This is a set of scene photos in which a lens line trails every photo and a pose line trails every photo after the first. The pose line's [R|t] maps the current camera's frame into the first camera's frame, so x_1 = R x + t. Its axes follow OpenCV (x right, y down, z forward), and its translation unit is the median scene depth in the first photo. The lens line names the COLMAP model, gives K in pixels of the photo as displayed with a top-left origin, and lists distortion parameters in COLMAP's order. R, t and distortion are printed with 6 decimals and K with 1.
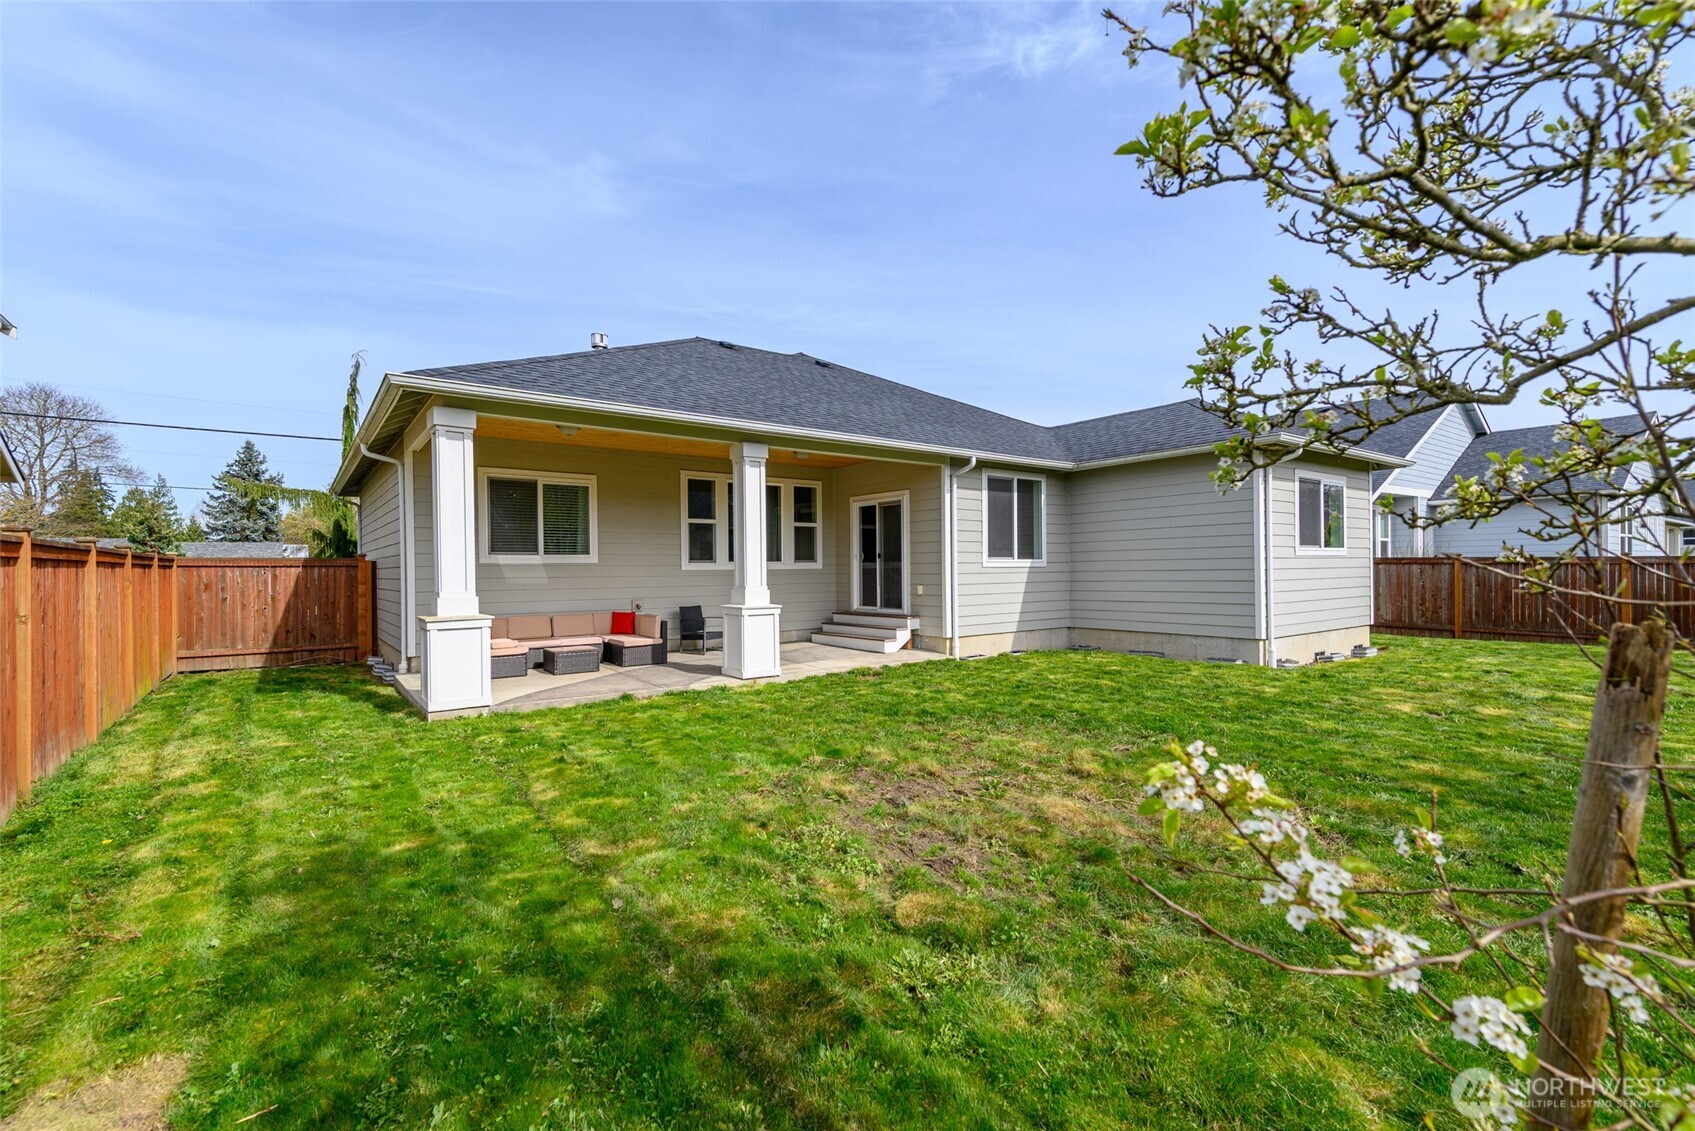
lens RADIAL K [[738.9, 0, 847.5], [0, 738.9, 565.5], [0, 0, 1]] dist [0.022553, 0.000030]
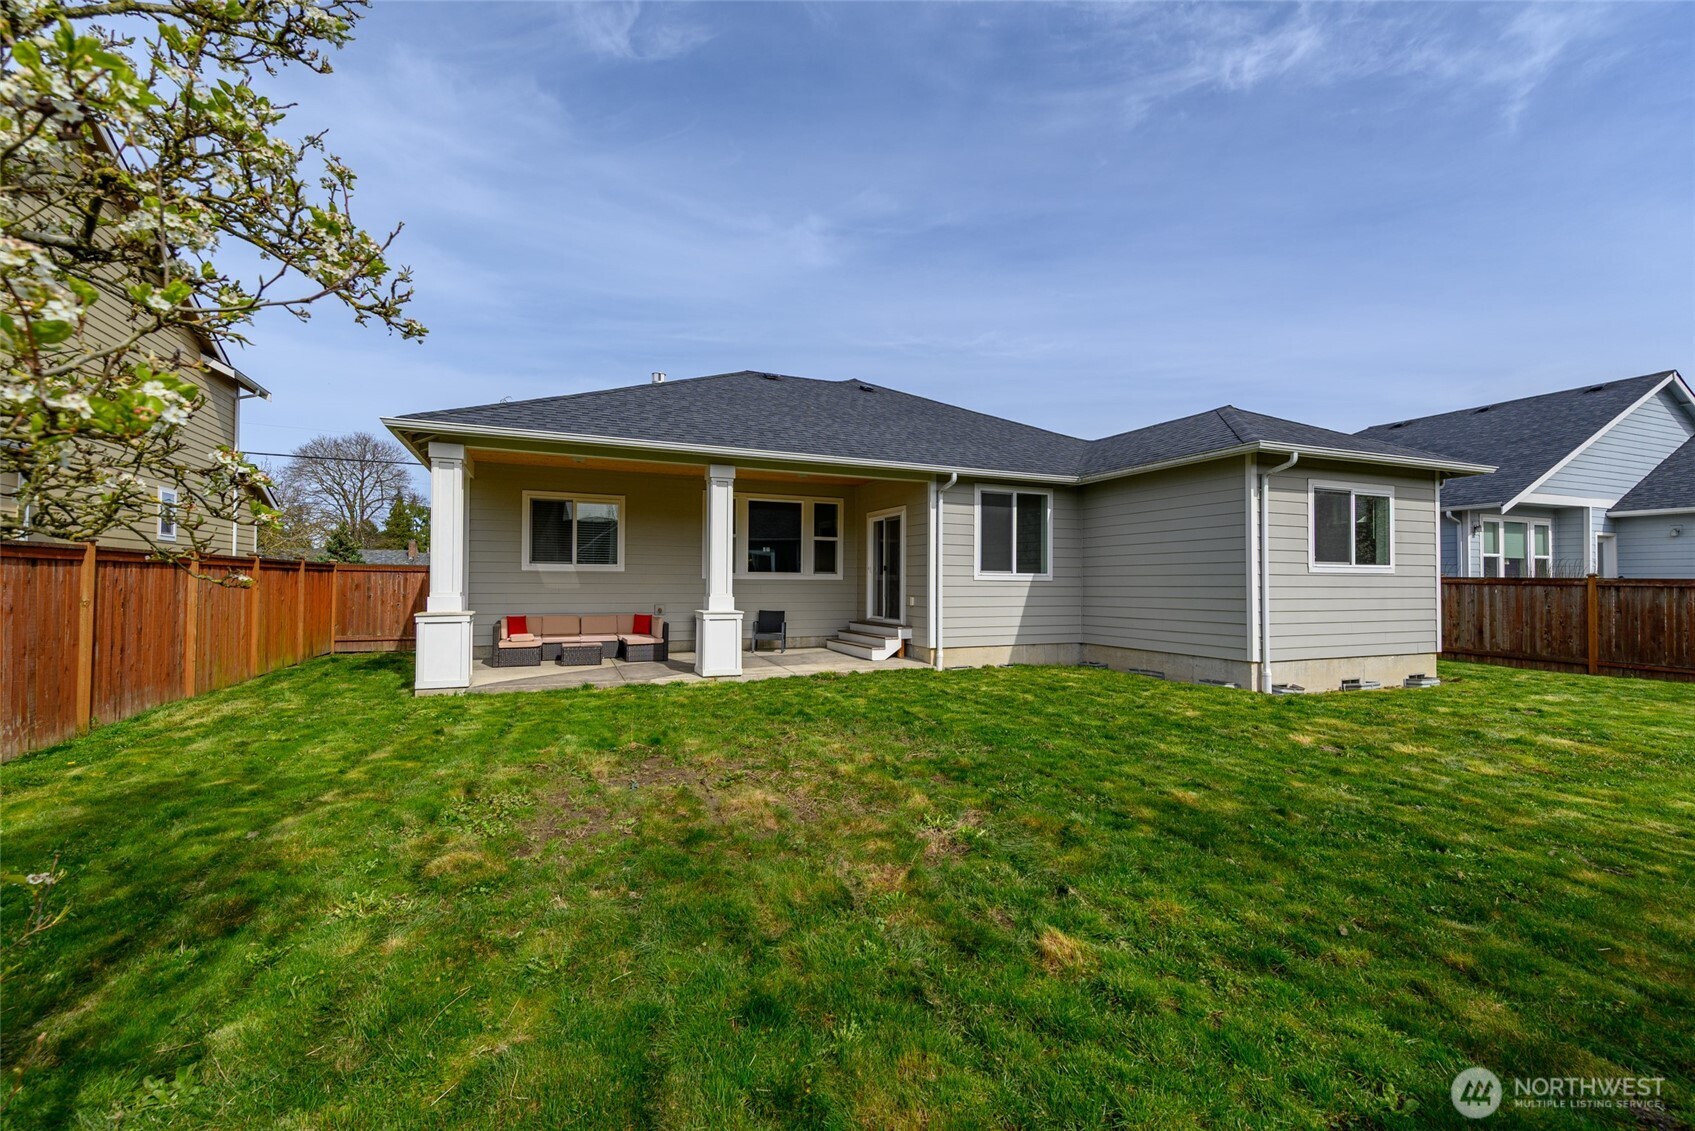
lens RADIAL K [[705.1, 0, 847.5], [0, 705.1, 565.5], [0, 0, 1]] dist [0.020755, -0.000221]
pose [[0.971700, 0.009926, -0.236009, 0.249837], [-0.014400, 0.999748, -0.017239, 0.001020], [0.235778, 0.020149, 0.971598, 0.012105]]
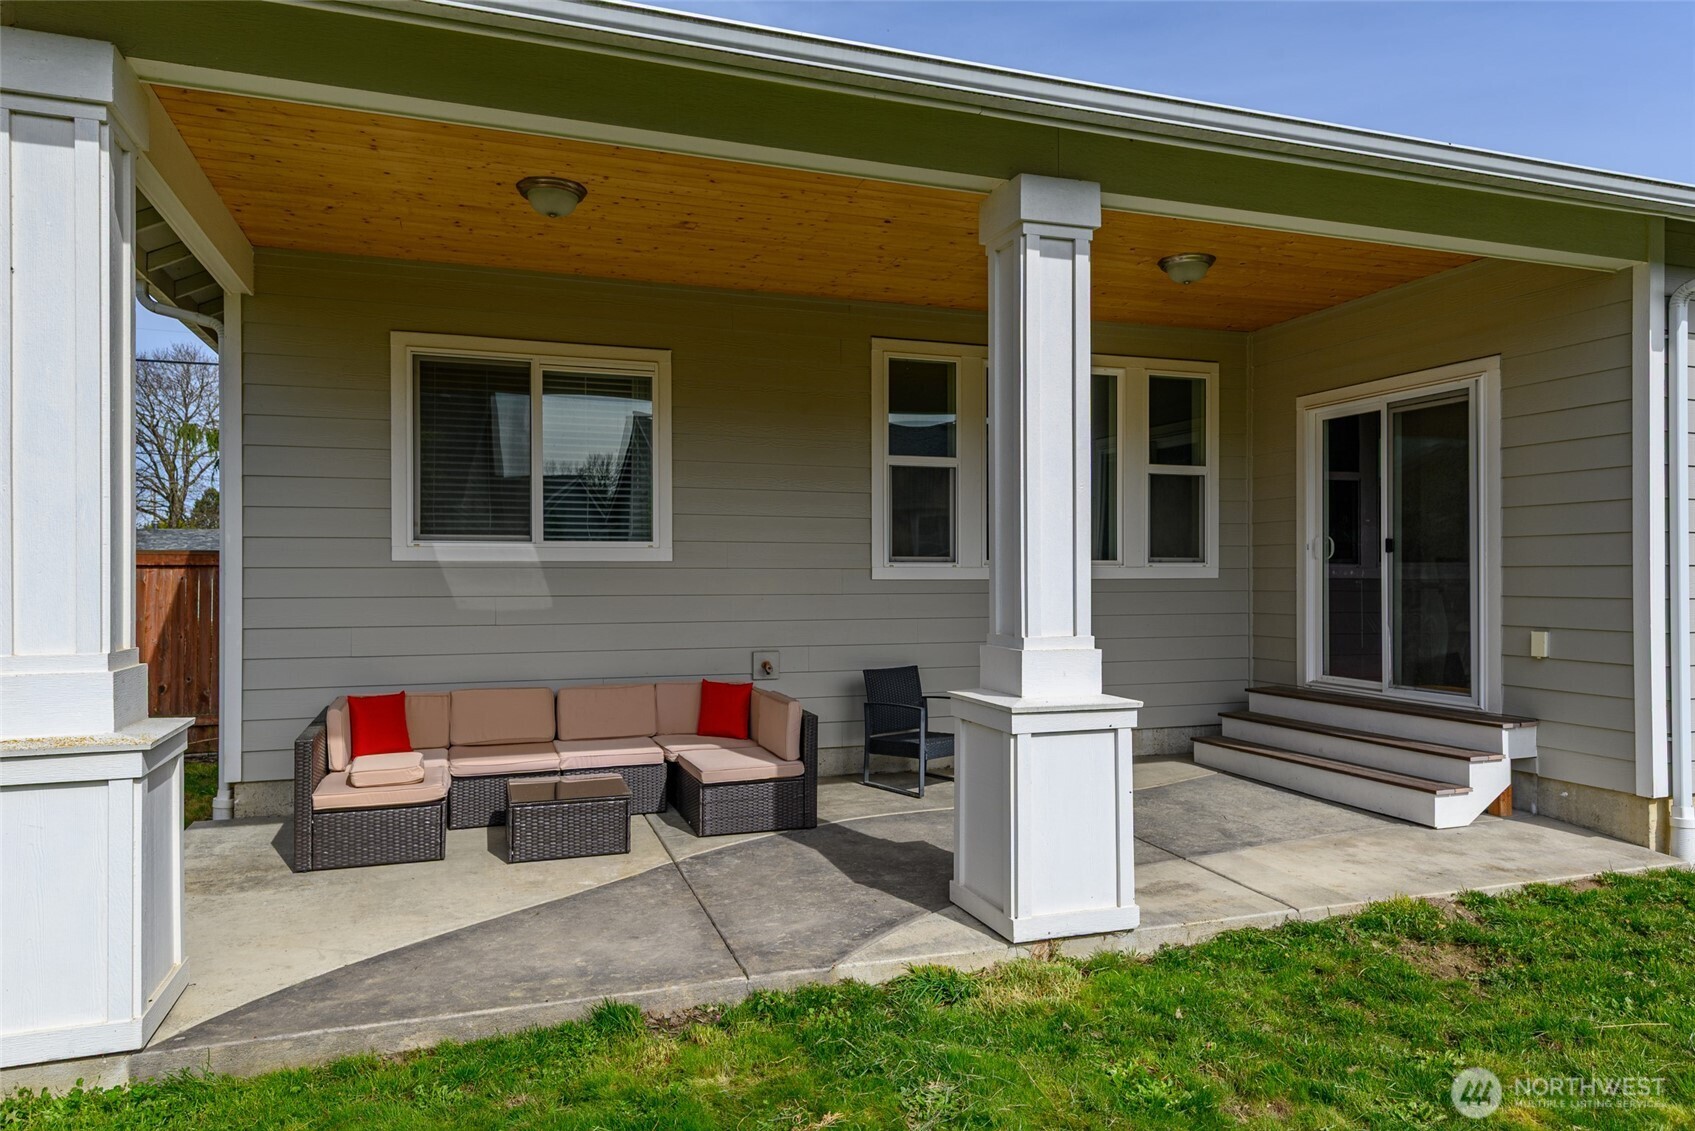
lens RADIAL K [[1086.1, 0, 847.5], [0, 1086.1, 565.5], [0, 0, 1]] dist [0.014338, -0.000665]
pose [[0.953115, 0.005214, -0.302563, -0.056053], [-0.005988, 0.999981, -0.001629, -0.000753], [0.302549, 0.003365, 0.953128, 0.430965]]
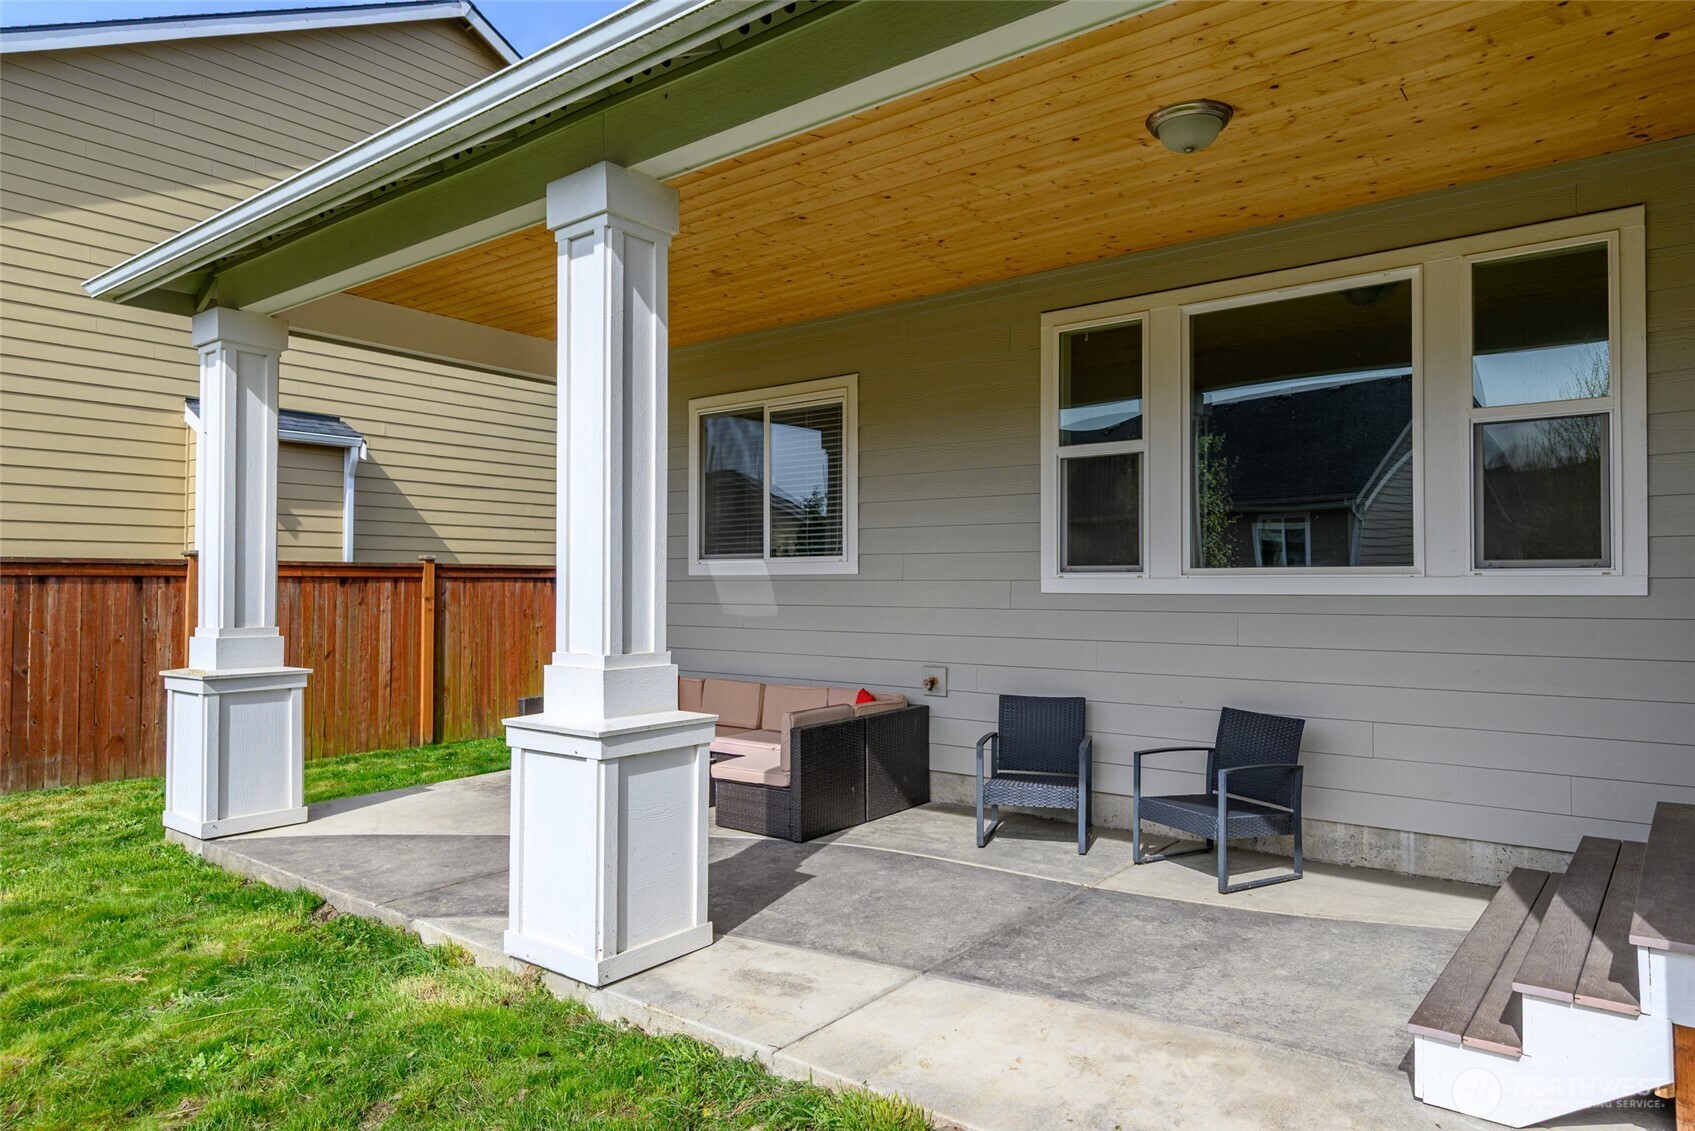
lens RADIAL K [[1060.6, 0, 847.5], [0, 1060.6, 565.5], [0, 0, 1]] dist [0.006205, 0.001539]
pose [[0.254715, -0.009178, -0.966973, 0.253206], [0.001992, 0.999958, -0.008966, -0.002810], [0.967014, 0.000358, 0.254722, 0.801091]]
